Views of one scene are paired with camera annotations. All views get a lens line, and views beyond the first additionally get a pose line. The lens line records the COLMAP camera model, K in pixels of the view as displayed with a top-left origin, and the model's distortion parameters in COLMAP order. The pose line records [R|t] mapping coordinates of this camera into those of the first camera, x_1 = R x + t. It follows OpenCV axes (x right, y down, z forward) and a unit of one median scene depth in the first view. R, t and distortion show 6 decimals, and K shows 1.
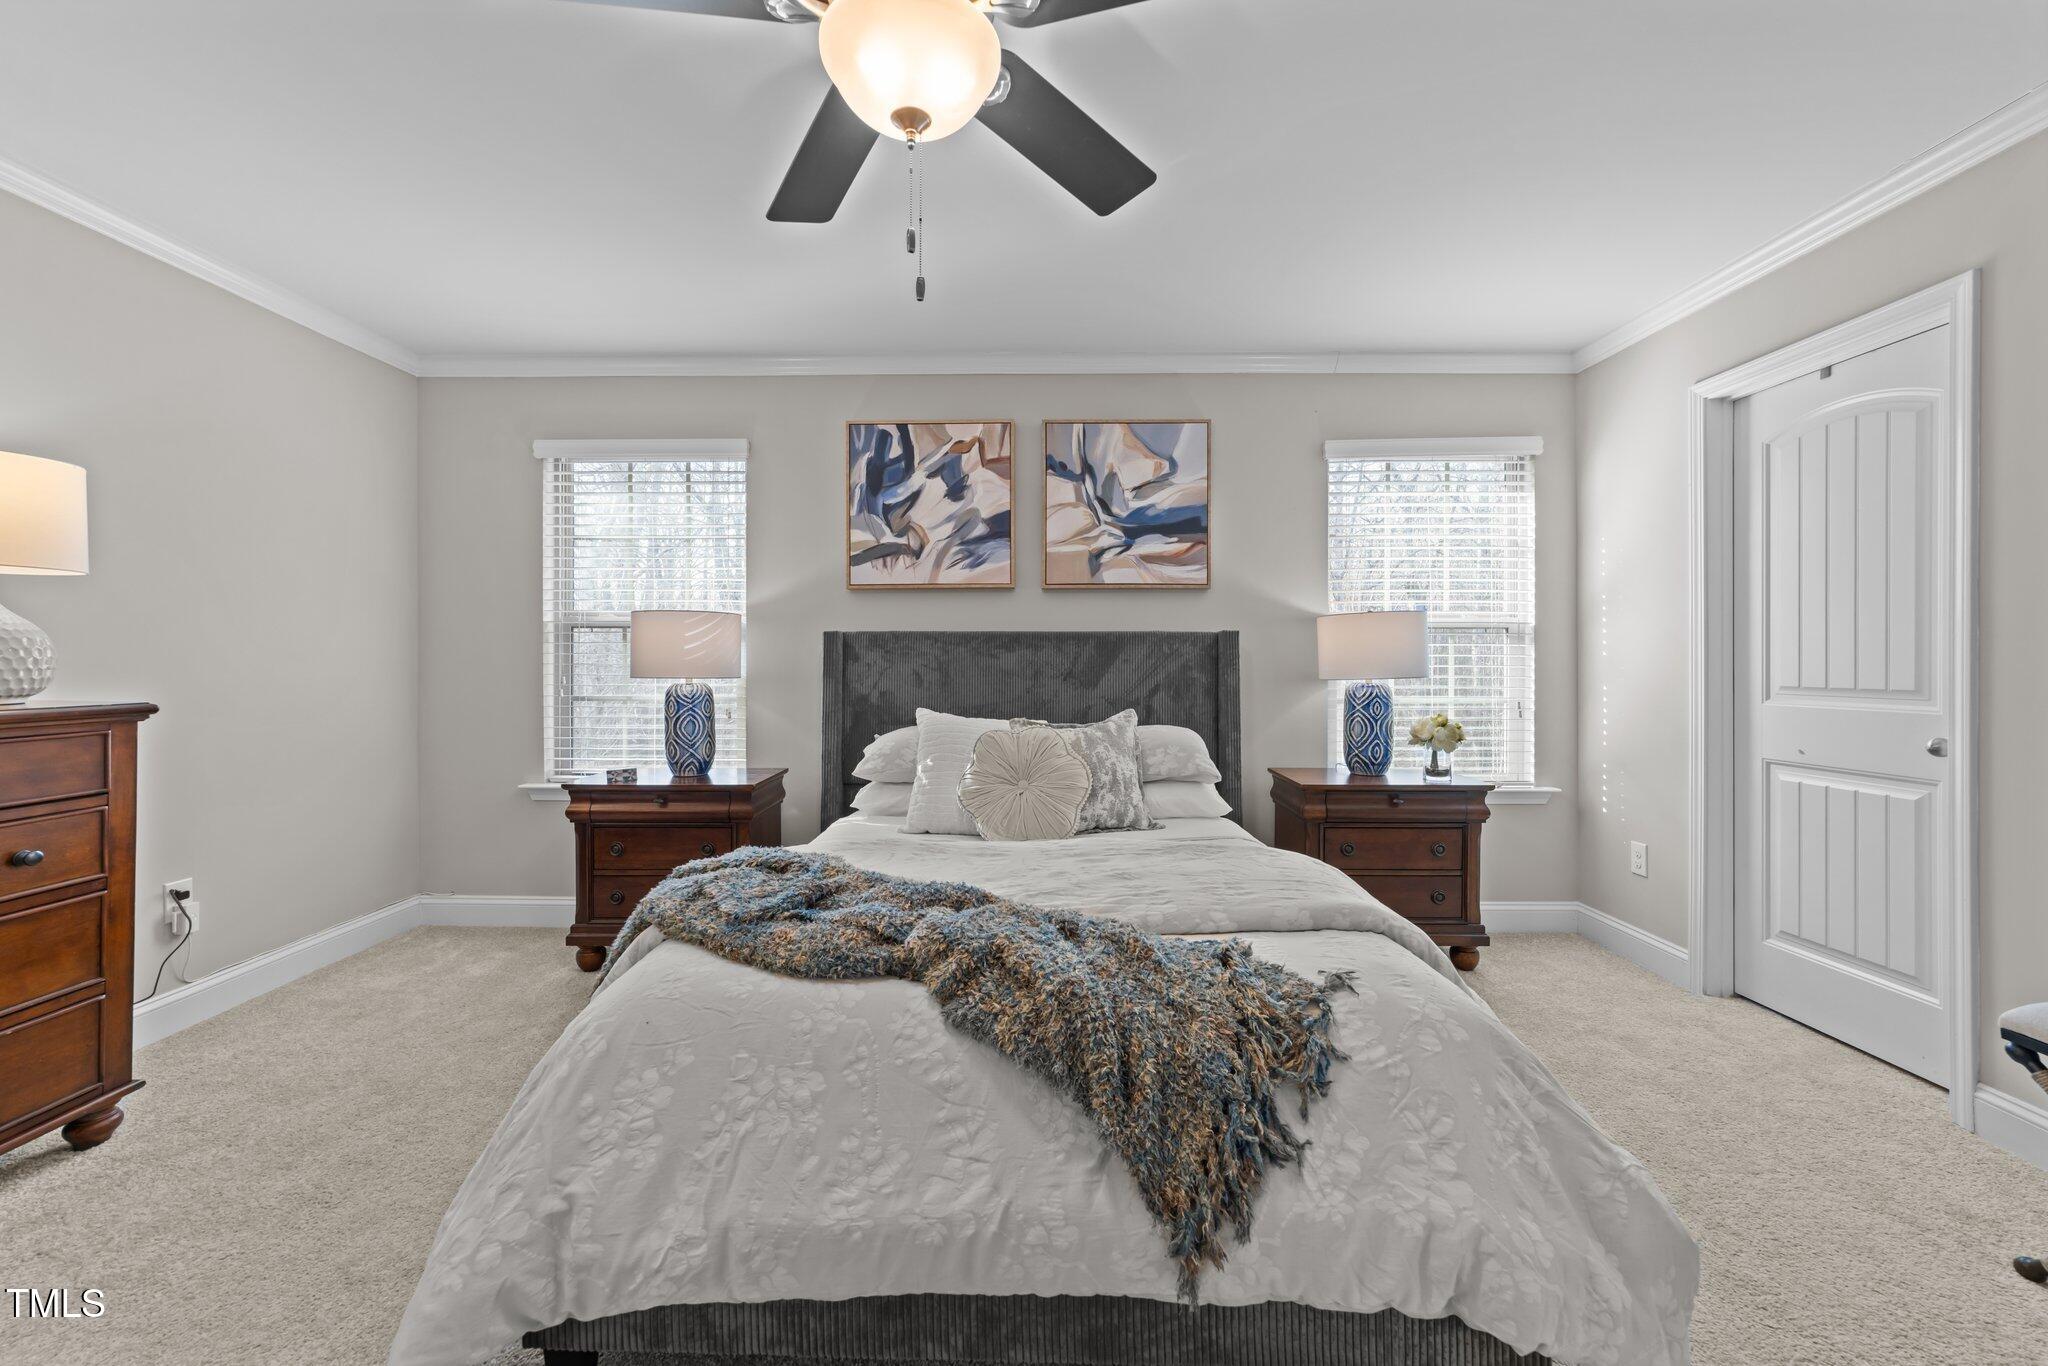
lens RADIAL K [[802.6, 0, 1028.0], [0, 802.6, 656.9], [0, 0, 1]] dist [-0.010793, 0.000178]
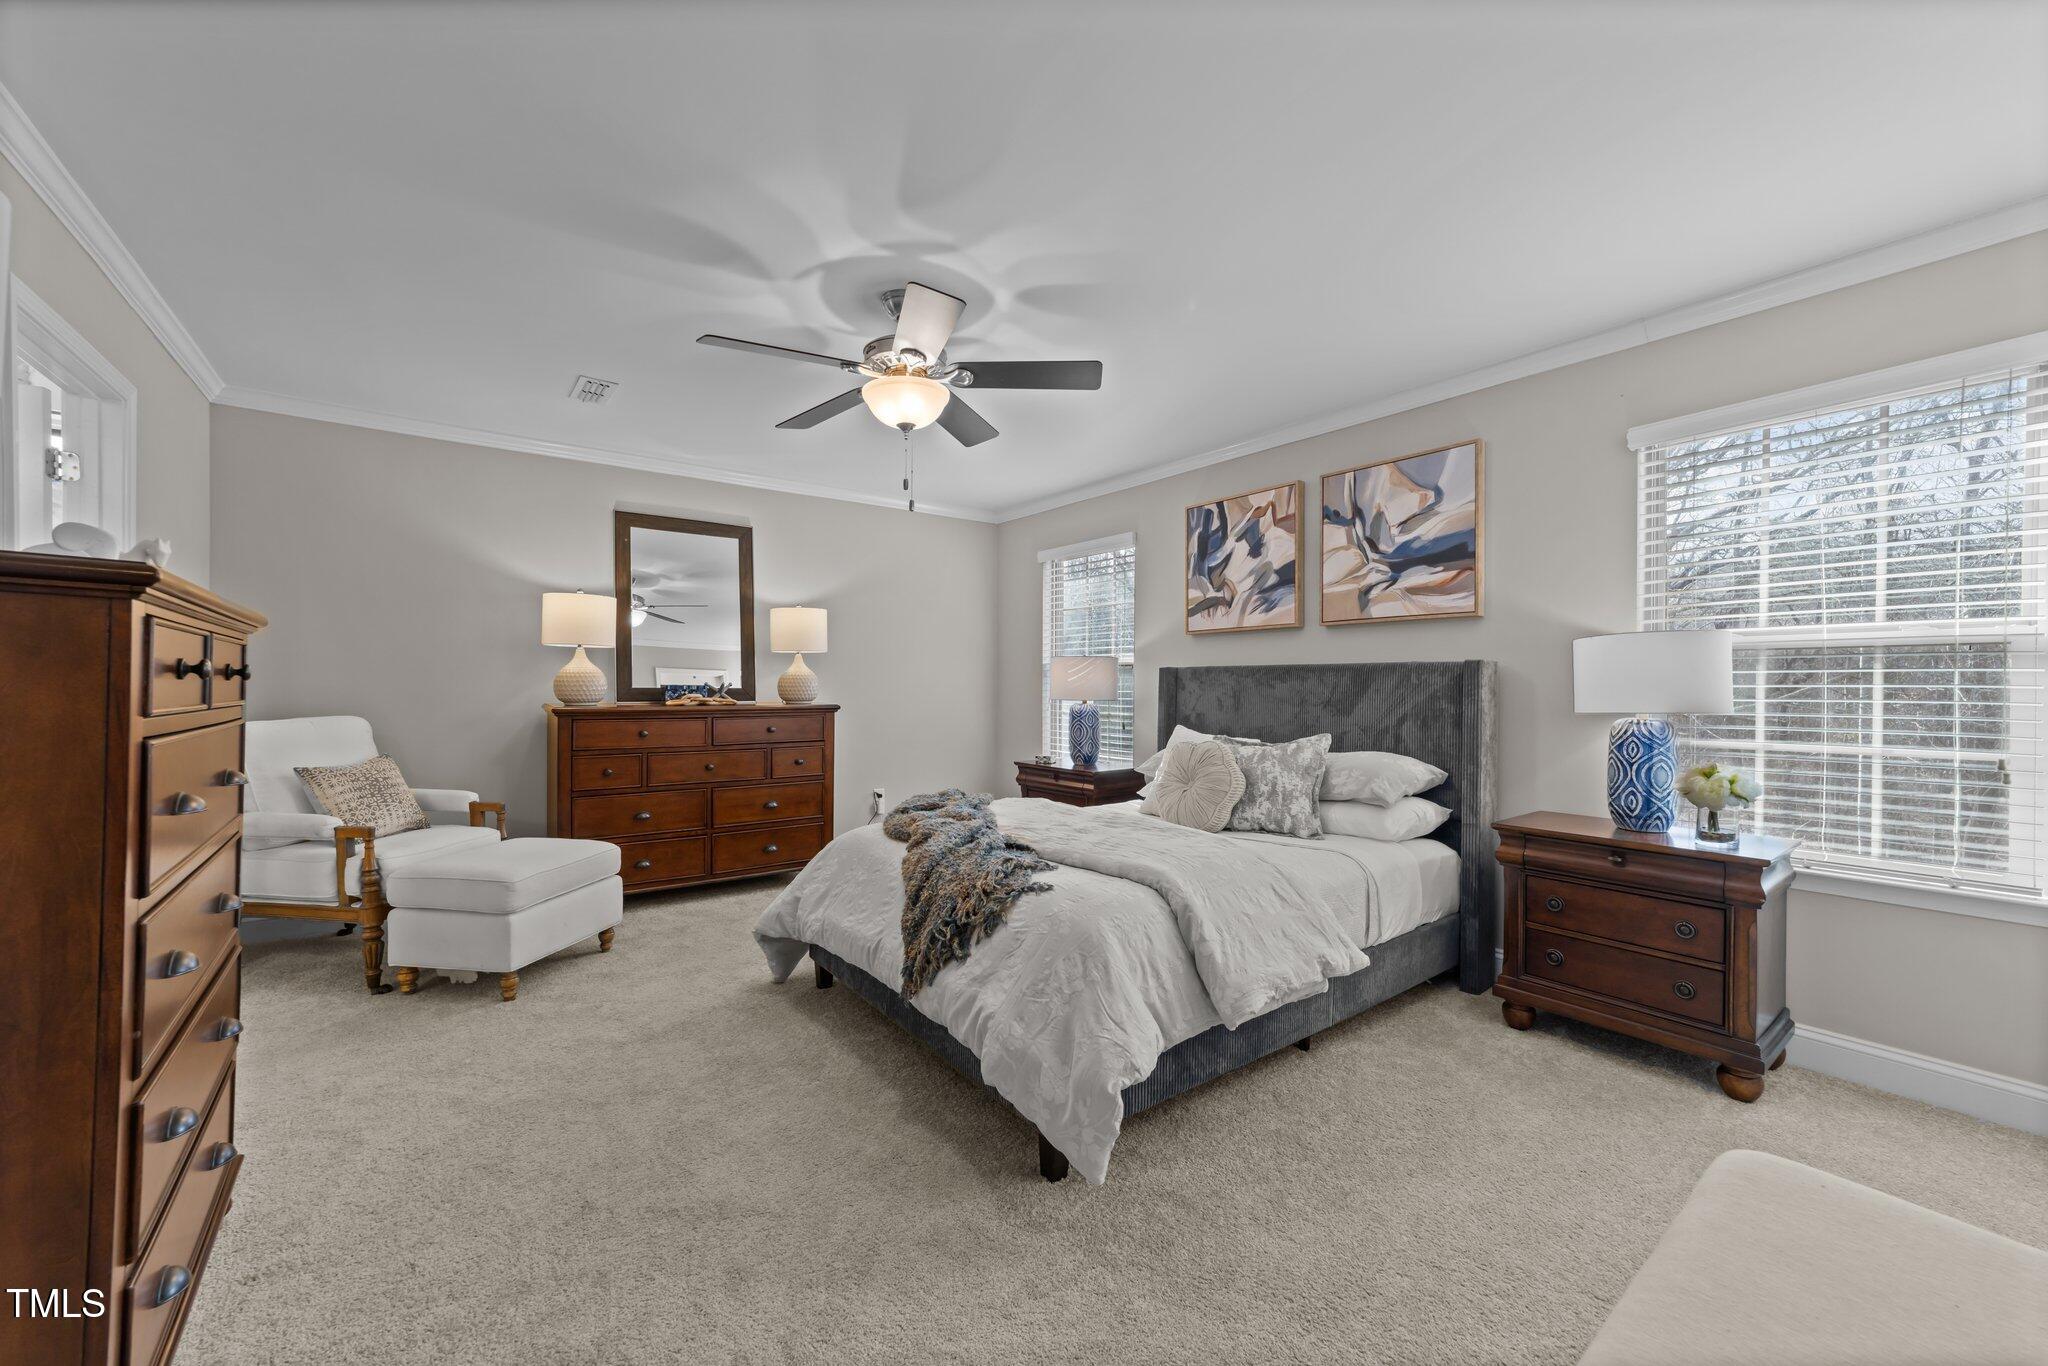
lens RADIAL K [[783.0, 0, 1024.0], [0, 783.0, 683.0], [0, 0, 1]] dist [0.001752, 0.000115]
pose [[0.615615, -0.000460, -0.788047, 0.627919], [-0.003150, 0.999990, -0.003045, -0.000755], [0.788041, 0.004357, 0.615608, -0.000321]]
